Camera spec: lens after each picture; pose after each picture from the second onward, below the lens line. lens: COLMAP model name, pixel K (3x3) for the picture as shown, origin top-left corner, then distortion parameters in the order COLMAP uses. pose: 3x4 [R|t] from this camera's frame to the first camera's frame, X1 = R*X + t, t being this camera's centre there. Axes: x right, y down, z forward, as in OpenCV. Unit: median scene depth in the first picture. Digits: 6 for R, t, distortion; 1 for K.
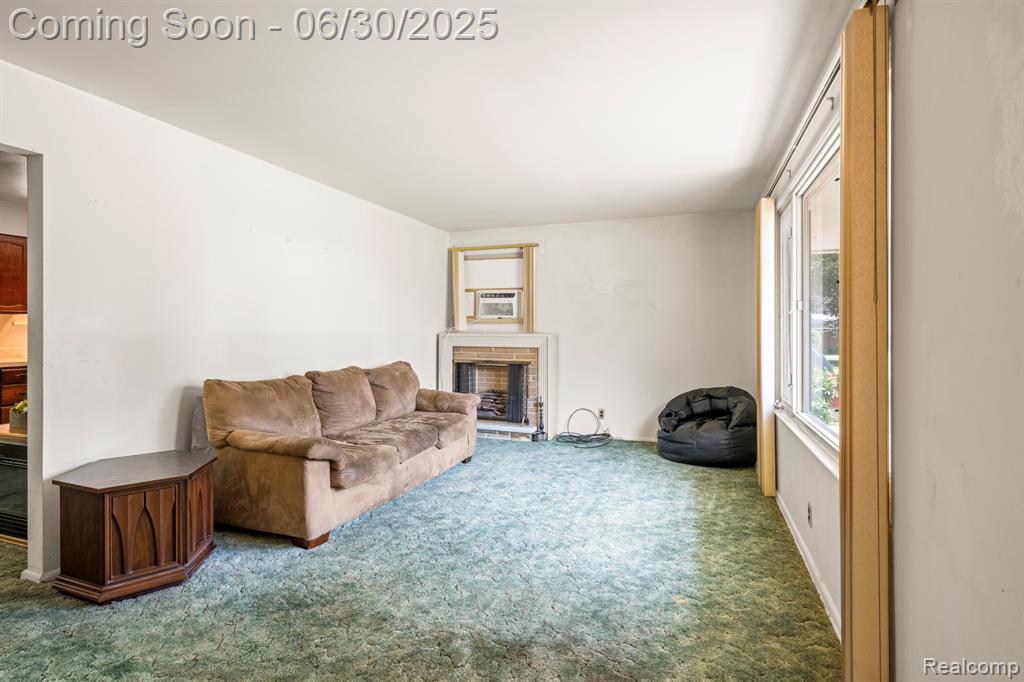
lens RADIAL K [[494.8, 0, 510.7], [0, 494.8, 334.5], [0, 0, 1]] dist [0.003480, 0.000649]
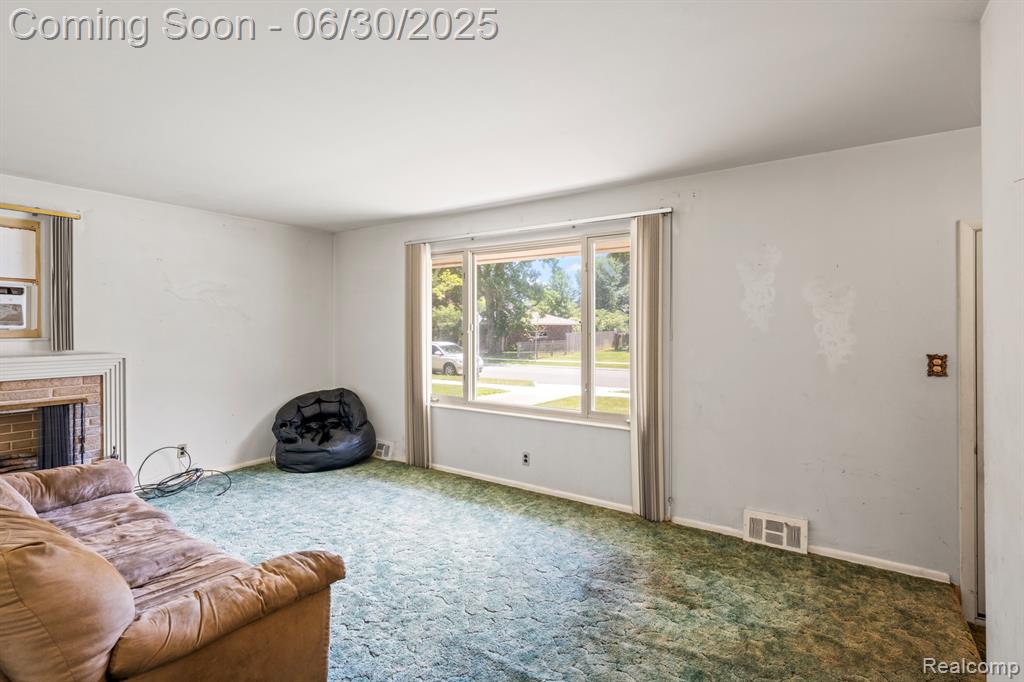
lens RADIAL K [[499.8, 0, 509.5], [0, 499.8, 327.5], [0, 0, 1]] dist [-0.000226, 0.000187]
pose [[0.230927, -0.005665, 0.972955, -0.694417], [0.005150, 0.999976, 0.004600, -0.055206], [-0.972958, 0.003949, 0.230950, 0.450973]]
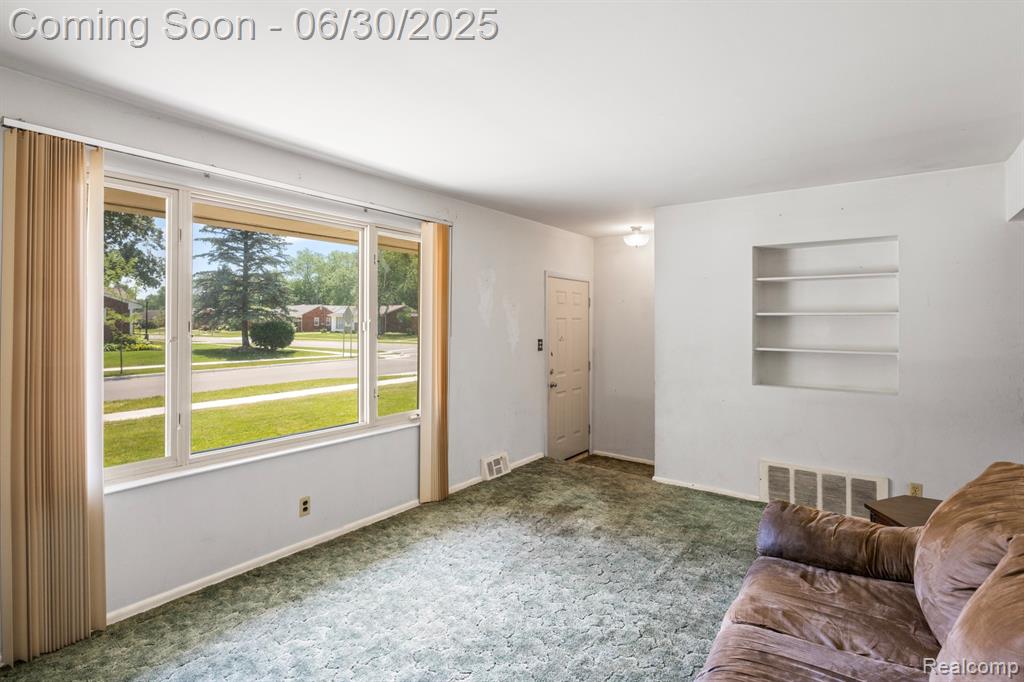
lens RADIAL K [[508.0, 0, 517.9], [0, 508.0, 330.0], [0, 0, 1]] dist [0.002244, 0.000612]
pose [[-0.966042, -0.010973, 0.258153, -0.141501], [-0.005556, 0.999749, 0.021703, -0.064240], [-0.258326, 0.019532, -0.965860, 1.388753]]
